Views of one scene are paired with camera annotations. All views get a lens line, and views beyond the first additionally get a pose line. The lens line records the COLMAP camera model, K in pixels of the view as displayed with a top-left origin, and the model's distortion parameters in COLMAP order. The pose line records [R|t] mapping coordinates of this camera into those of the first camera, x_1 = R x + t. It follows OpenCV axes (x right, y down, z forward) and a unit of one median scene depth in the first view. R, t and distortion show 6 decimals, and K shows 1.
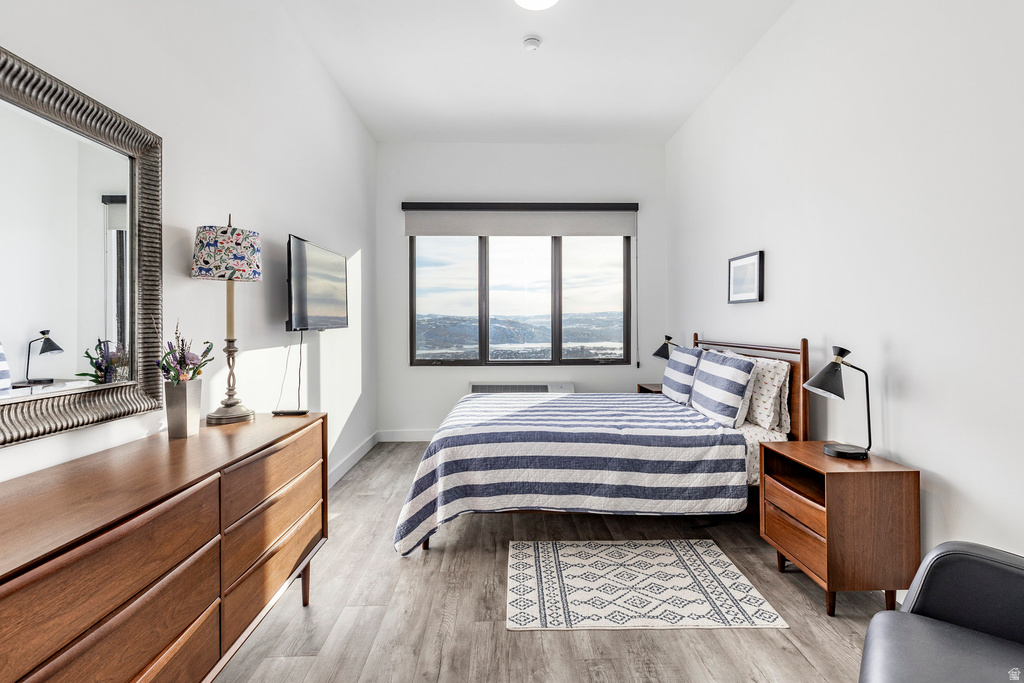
lens RADIAL K [[488.7, 0, 530.0], [0, 488.7, 325.9], [0, 0, 1]] dist [0.001697, -0.000269]
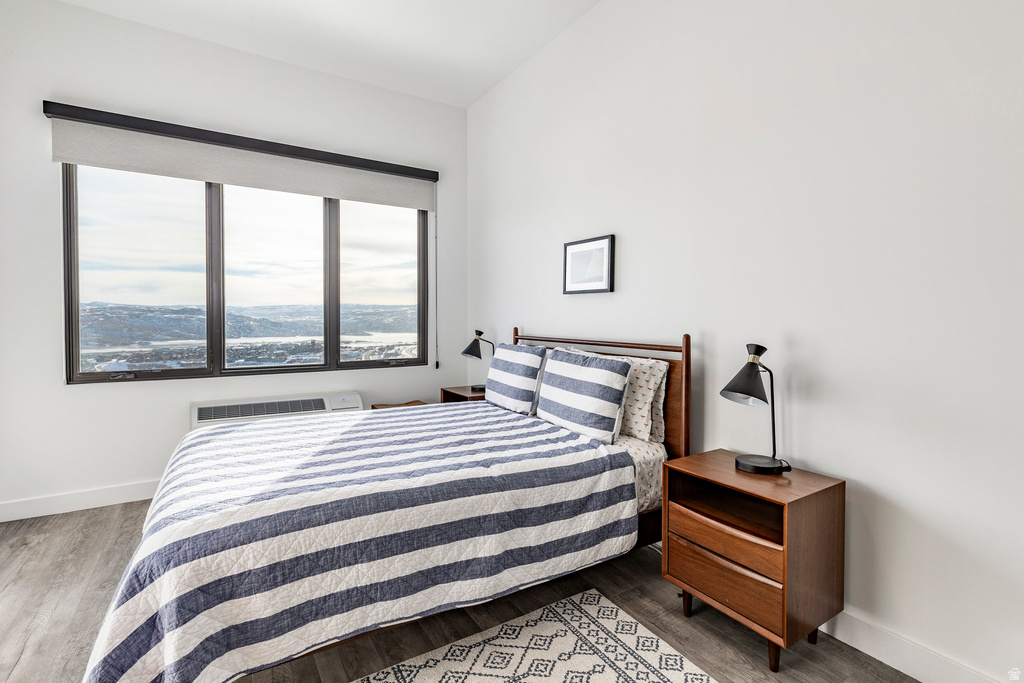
lens RADIAL K [[478.9, 0, 537.5], [0, 478.9, 328.1], [0, 0, 1]] dist [0.004394, -0.000077]
pose [[0.856629, -0.004104, 0.515917, -0.110513], [-0.005596, 0.999836, 0.017245, 0.001361], [-0.515903, -0.017660, 0.856465, 0.400457]]
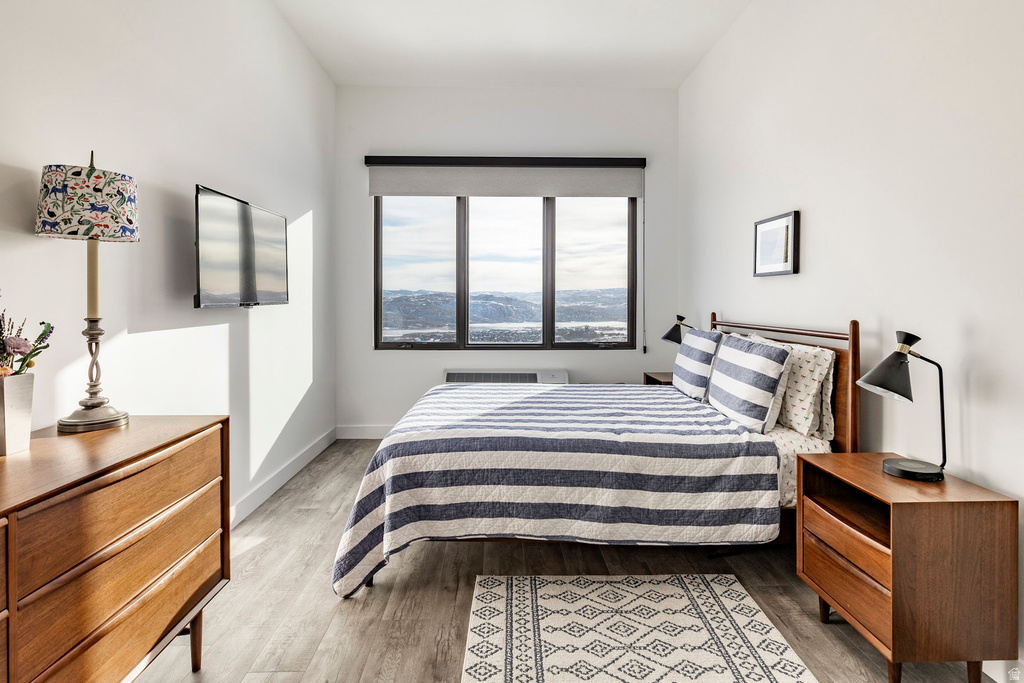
lens RADIAL K [[536.3, 0, 525.4], [0, 536.3, 306.7], [0, 0, 1]] dist [-0.005808, 0.000366]
pose [[0.999964, 0.004415, -0.007196, 0.041739], [-0.004371, 0.999972, 0.006011, 0.001110], [0.007222, -0.005979, 0.999956, 0.141313]]
